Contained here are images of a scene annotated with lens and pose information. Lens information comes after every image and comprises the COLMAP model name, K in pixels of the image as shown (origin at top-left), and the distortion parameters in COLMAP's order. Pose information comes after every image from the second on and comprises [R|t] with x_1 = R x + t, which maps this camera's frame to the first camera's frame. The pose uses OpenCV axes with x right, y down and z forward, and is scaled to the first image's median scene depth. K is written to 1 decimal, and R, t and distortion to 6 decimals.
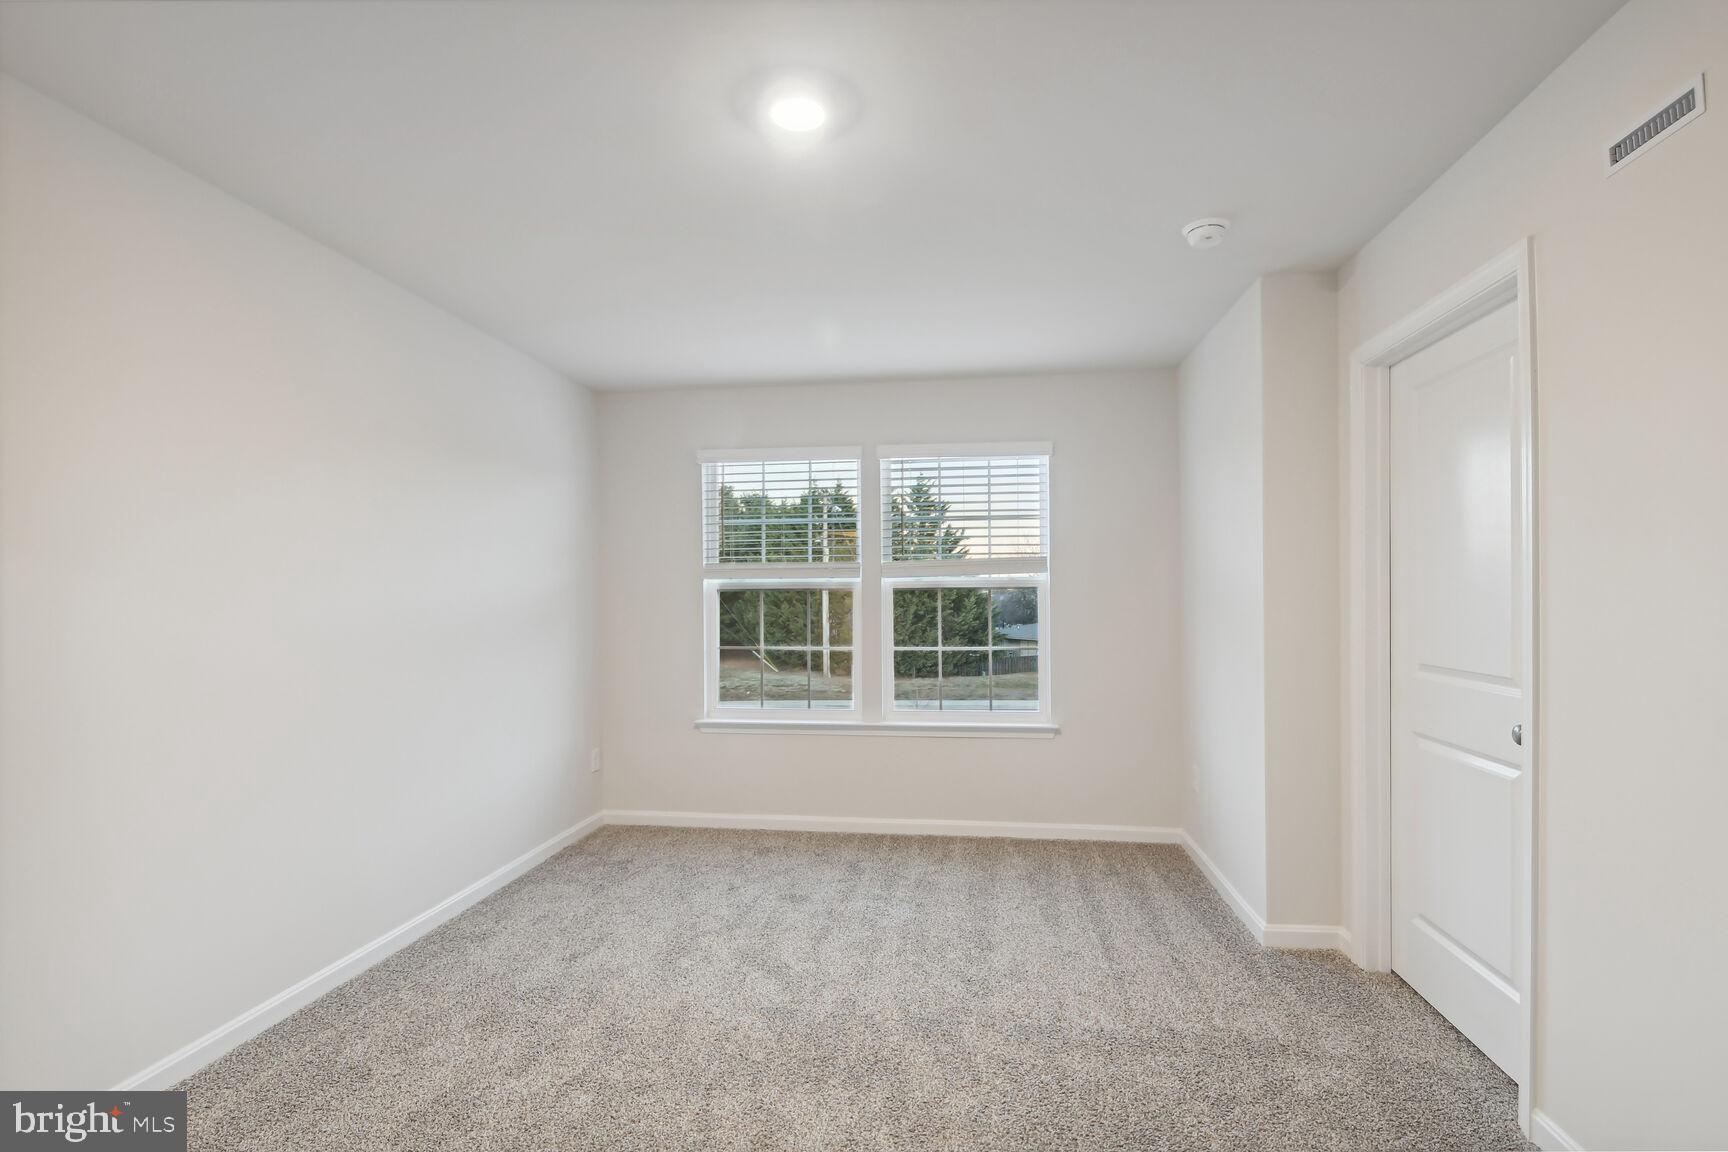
lens RADIAL K [[763.5, 0, 868.3], [0, 763.5, 584.1], [0, 0, 1]] dist [0.004084, 0.000329]
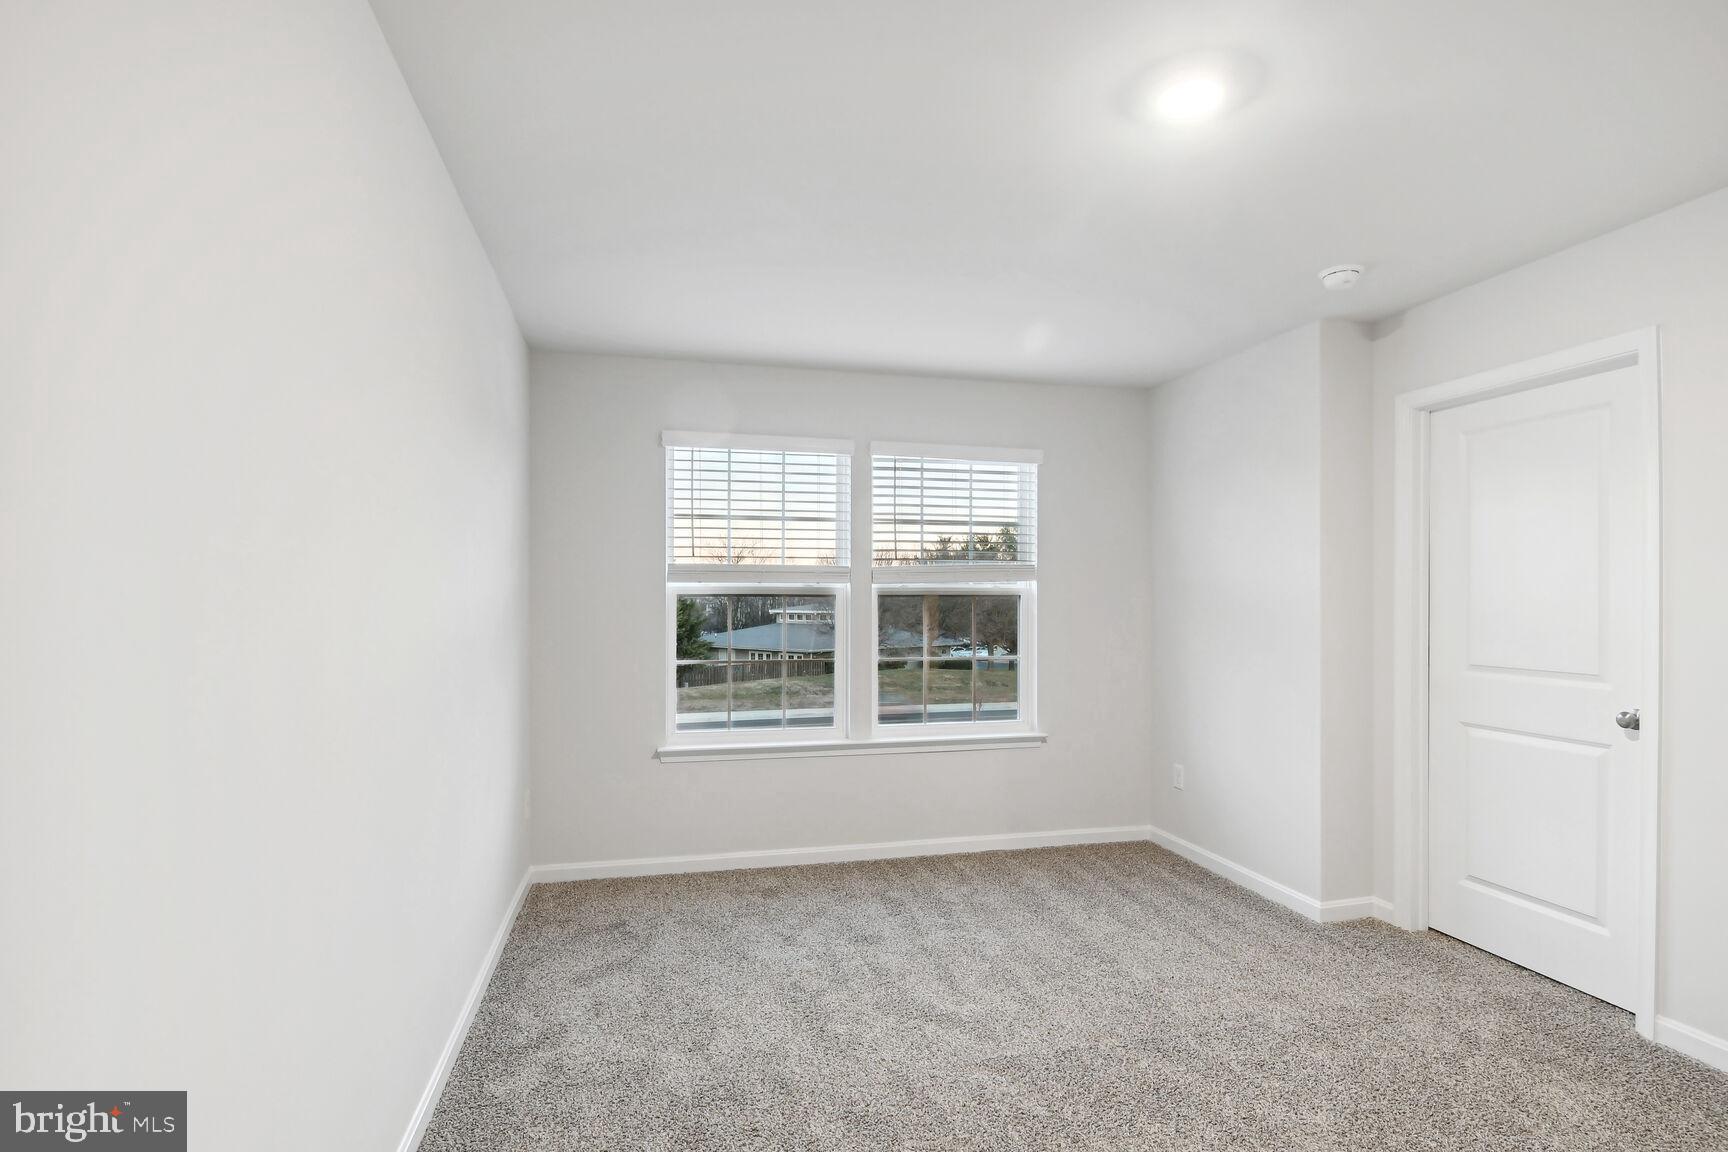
lens RADIAL K [[812.5, 0, 854.5], [0, 812.5, 579.7], [0, 0, 1]] dist [-0.000242, -0.000642]
pose [[0.938967, 0.015974, 0.343637, -0.399050], [-0.012675, 0.999850, -0.011845, -0.000538], [-0.343775, 0.006766, 0.939028, 0.093642]]
